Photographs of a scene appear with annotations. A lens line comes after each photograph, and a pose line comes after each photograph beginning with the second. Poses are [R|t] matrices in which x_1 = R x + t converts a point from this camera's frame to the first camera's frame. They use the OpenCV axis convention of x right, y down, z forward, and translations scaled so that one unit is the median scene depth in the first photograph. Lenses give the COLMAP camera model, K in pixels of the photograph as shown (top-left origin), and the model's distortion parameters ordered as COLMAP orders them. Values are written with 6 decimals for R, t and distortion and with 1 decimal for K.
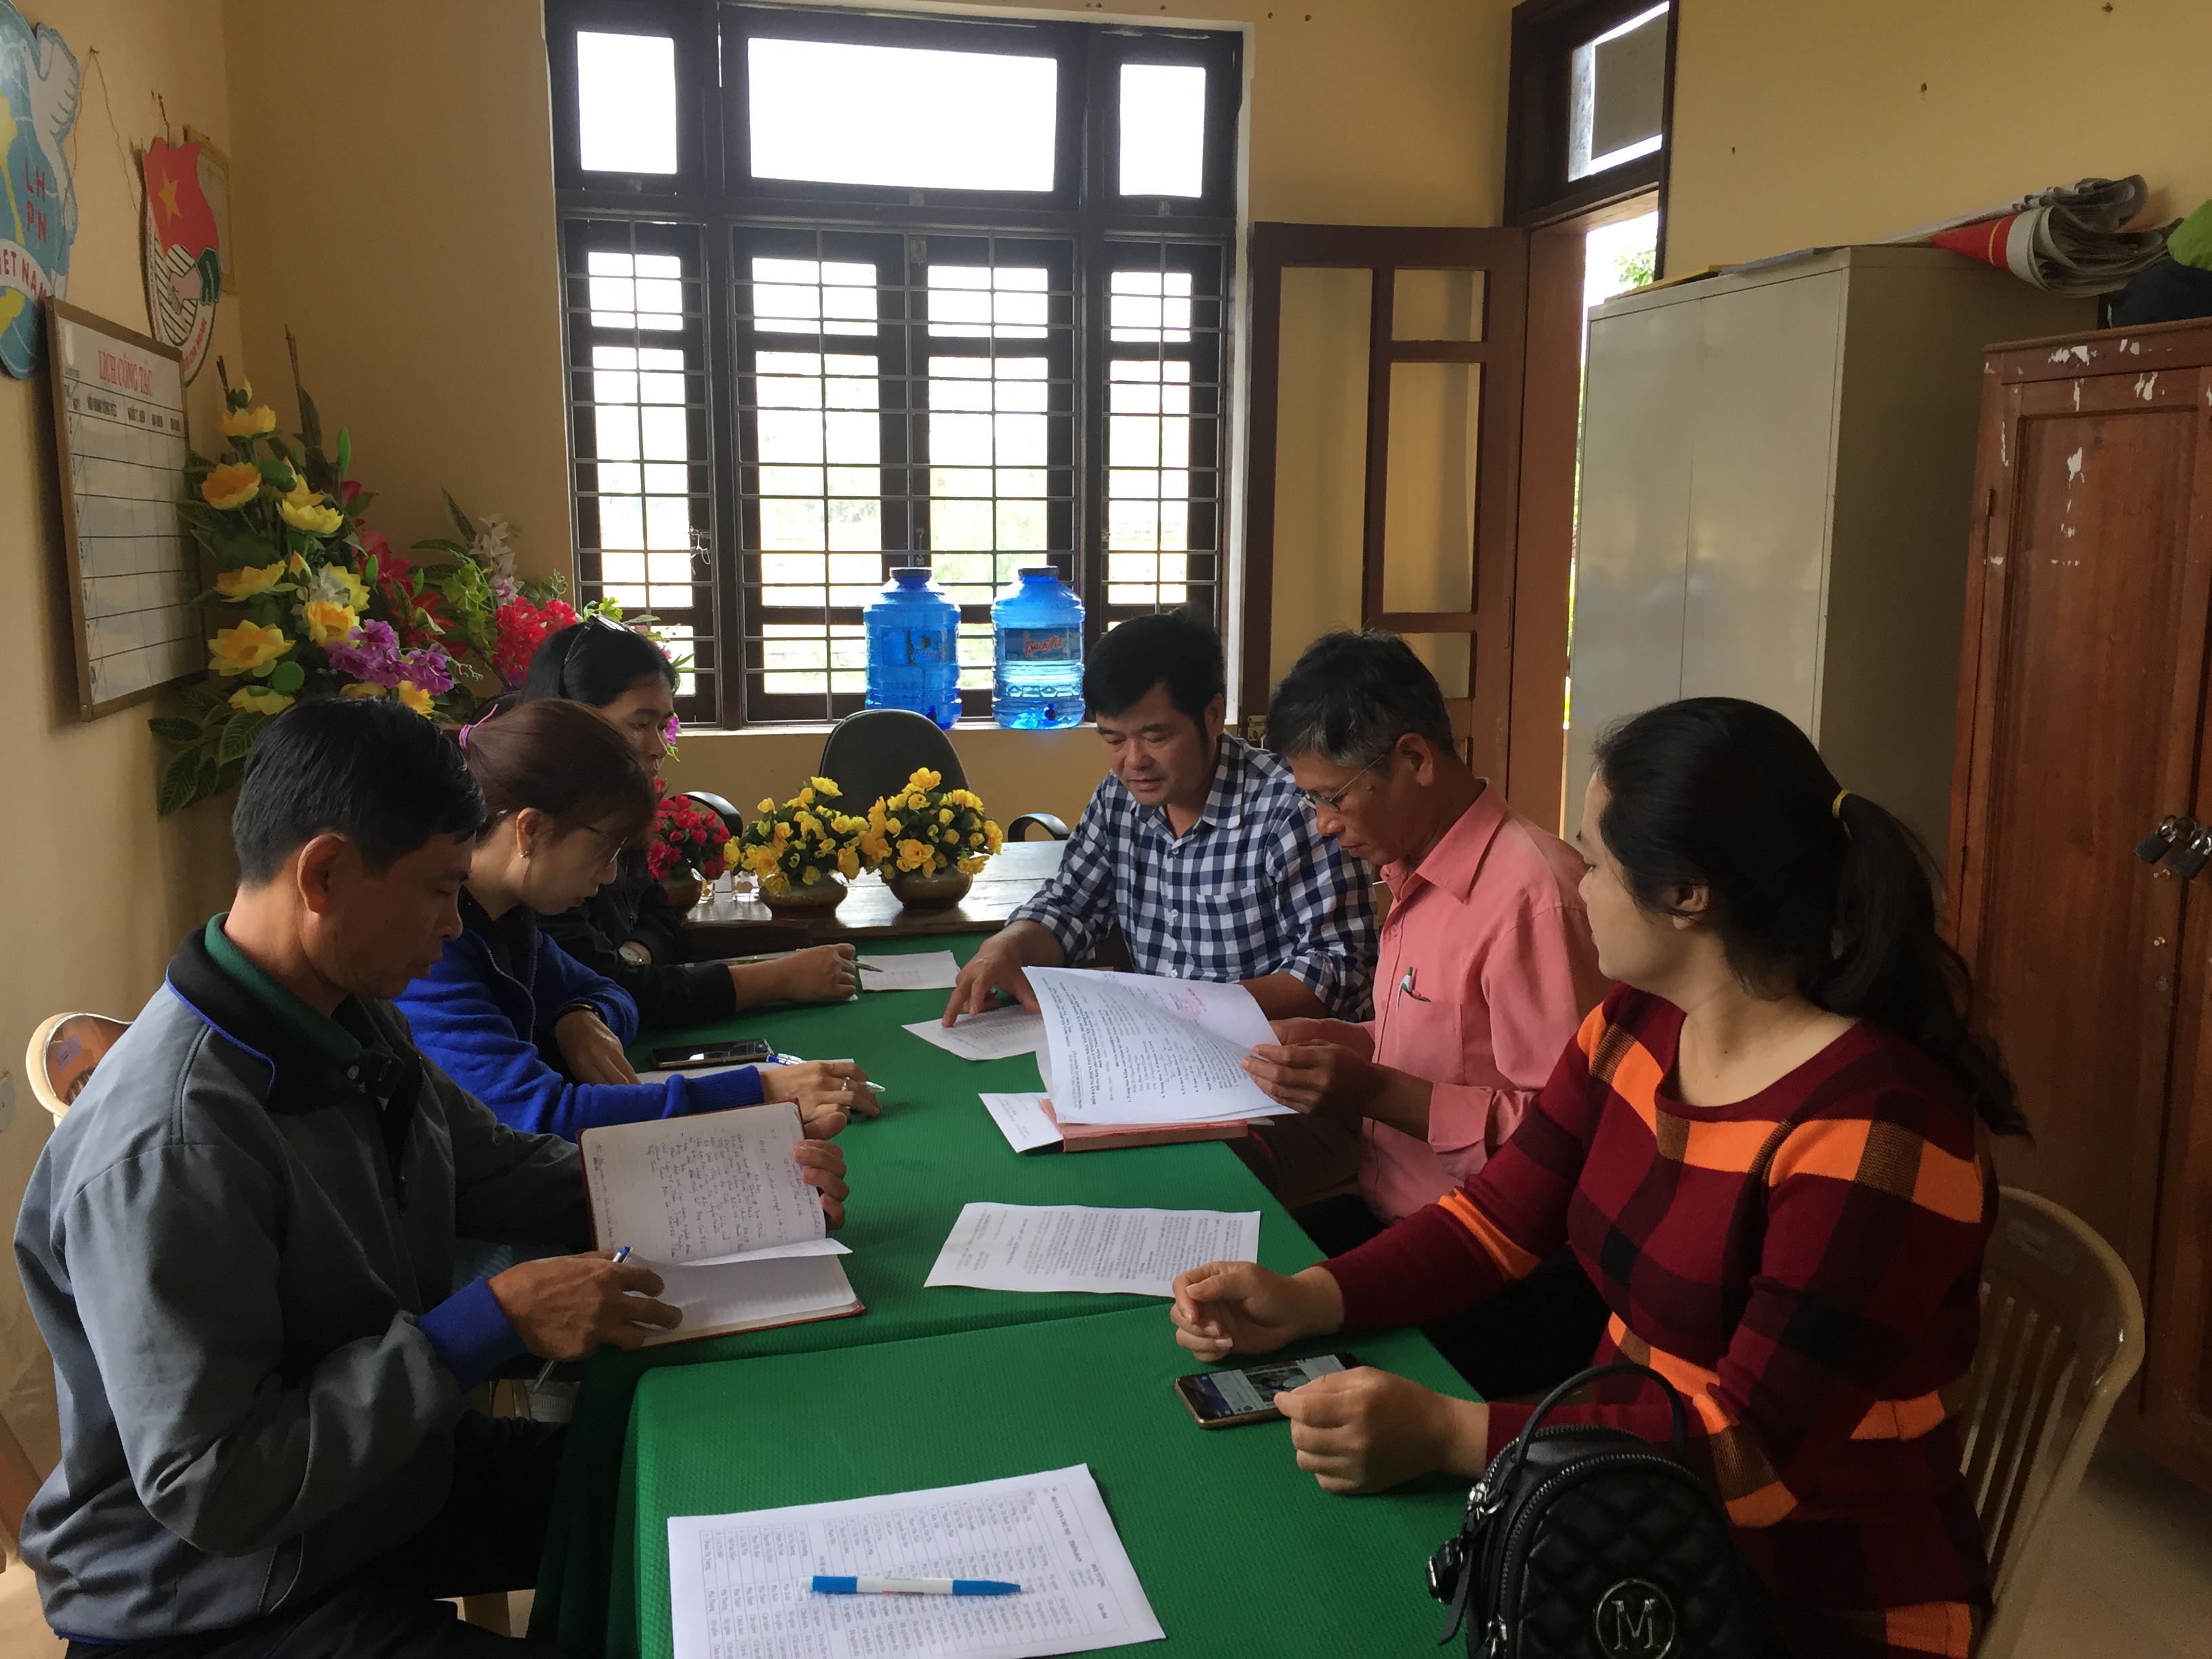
lens RADIAL K [[1866.8, 0, 1106.0], [0, 1866.8, 829.5], [0, 0, 1]] dist [0.079678, -0.125346]
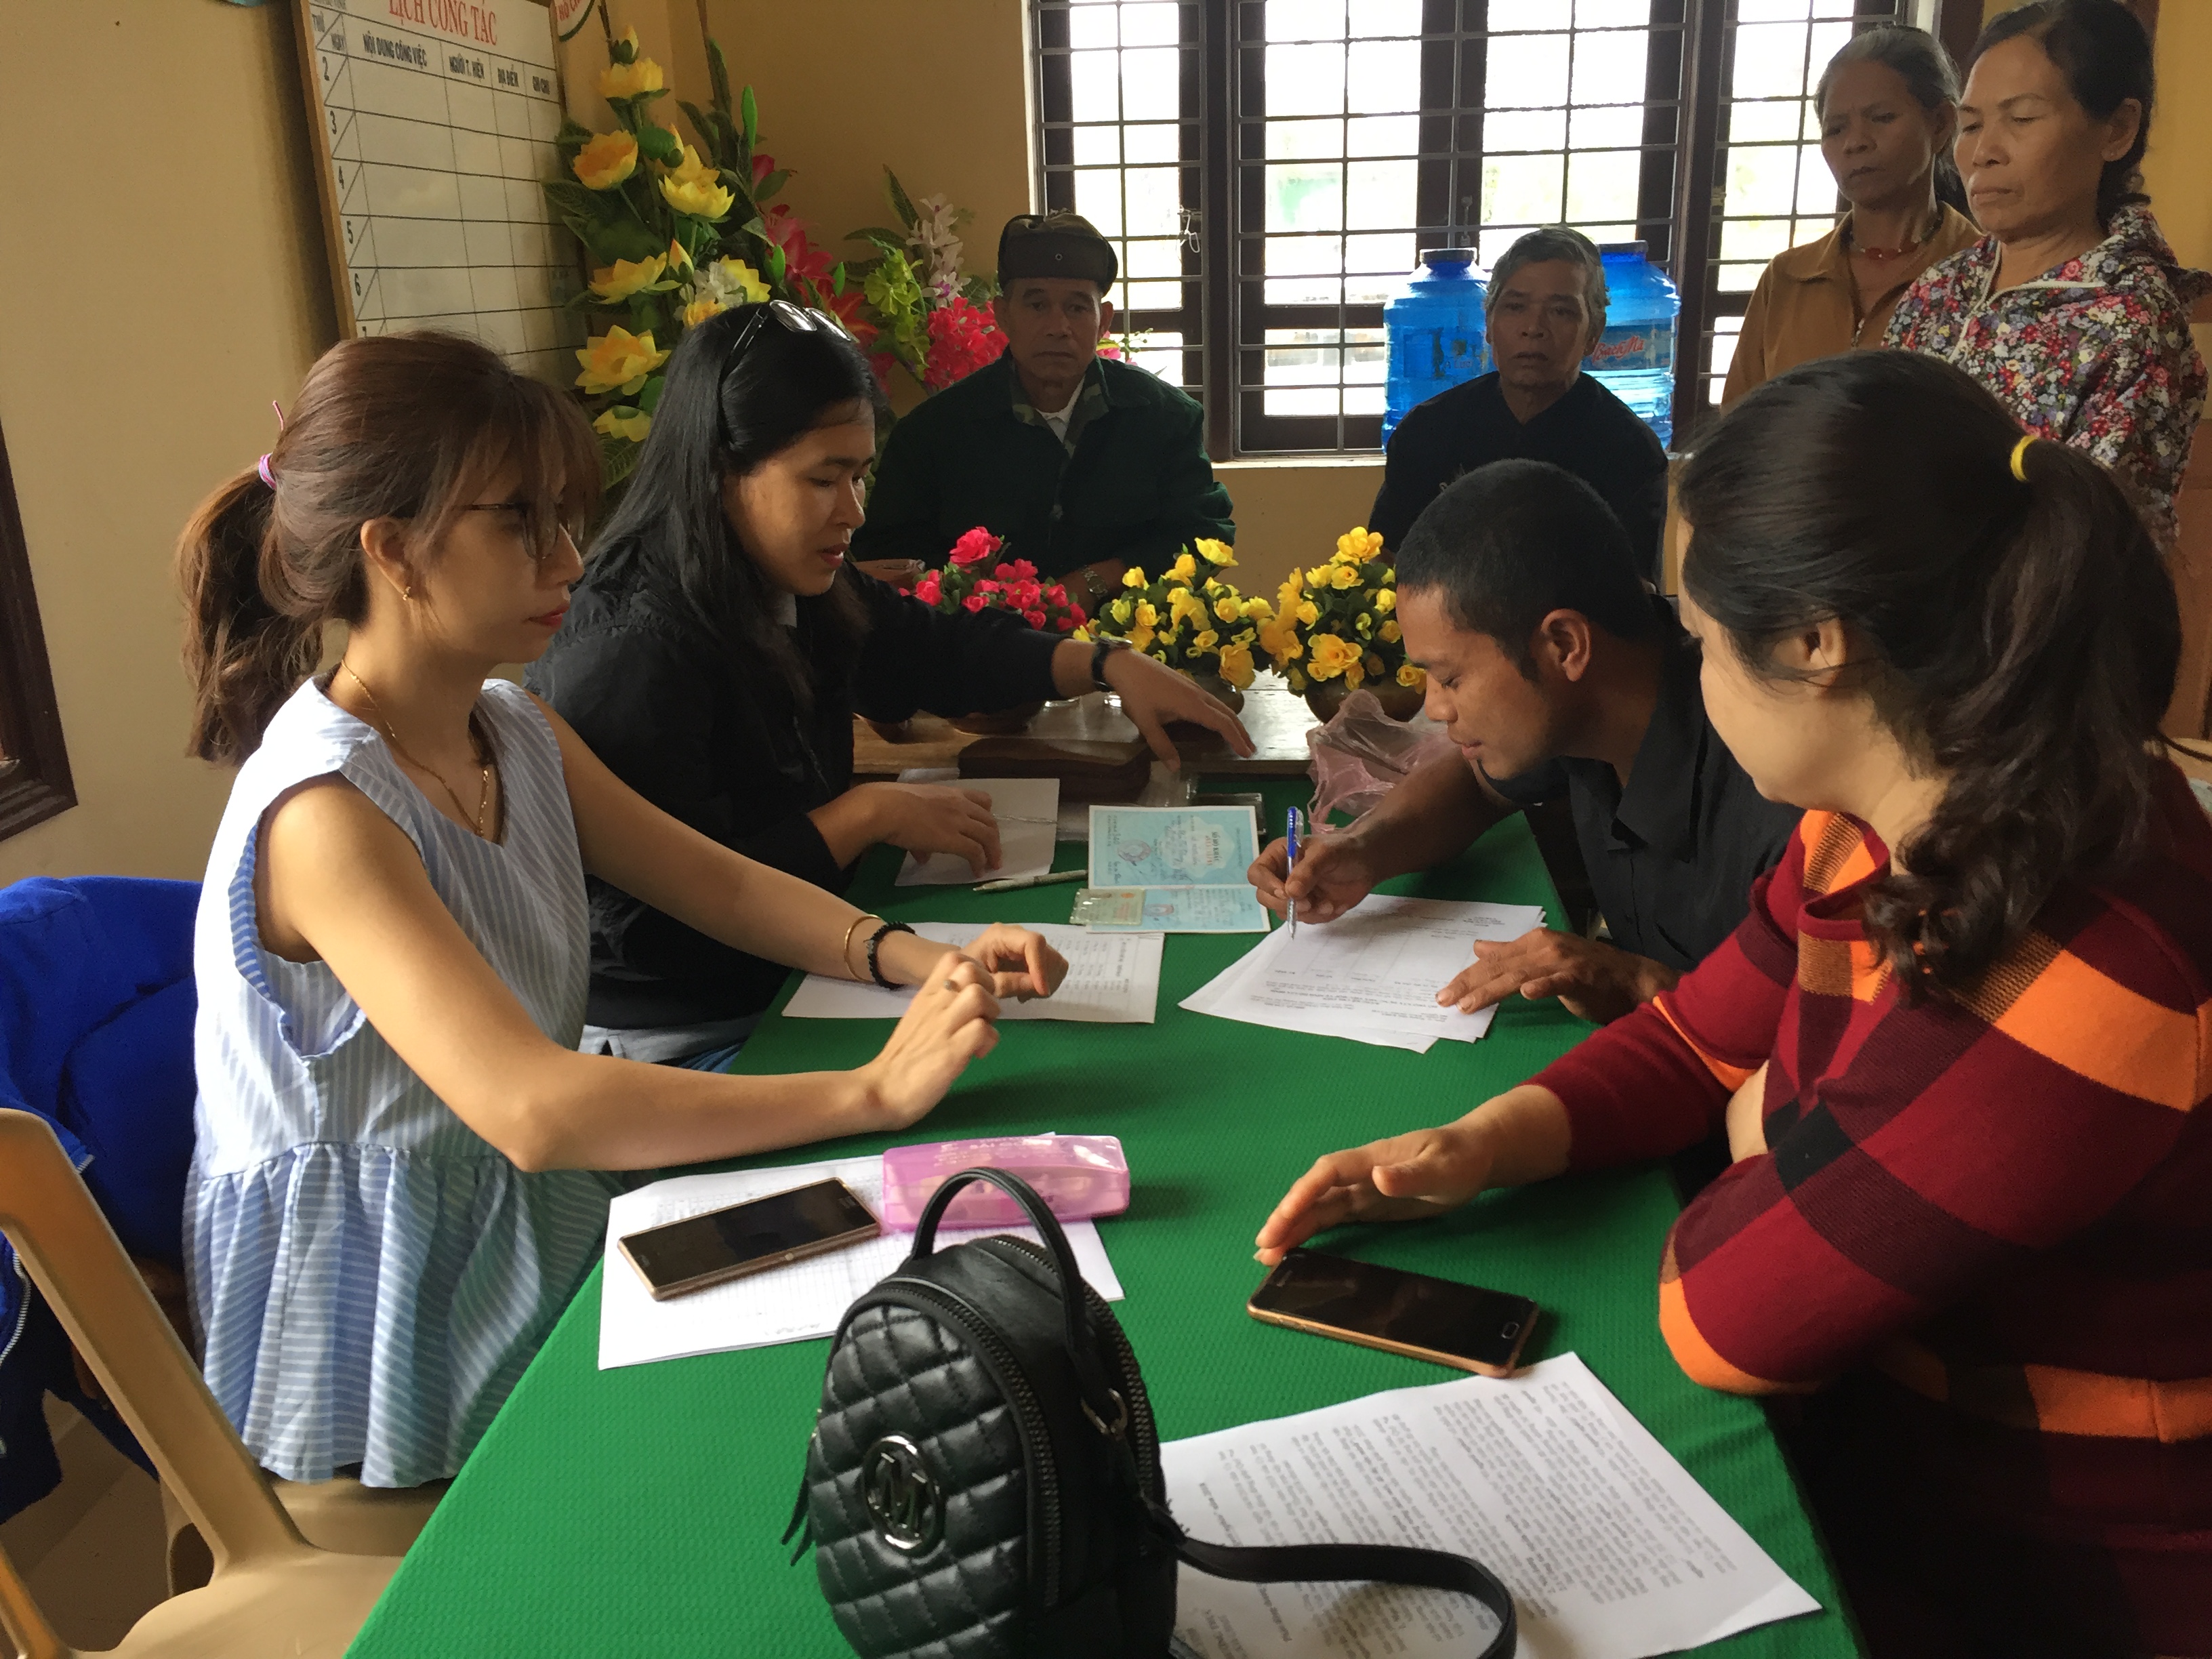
lens RADIAL K [[1866.8, 0, 1106.0], [0, 1866.8, 829.5], [0, 0, 1]] dist [0.079678, -0.125346]
pose [[0.946520, 0.070789, -0.314784, 0.028334], [-0.025030, 0.988805, 0.147102, -0.016653], [0.321673, -0.131356, 0.937695, 0.237960]]
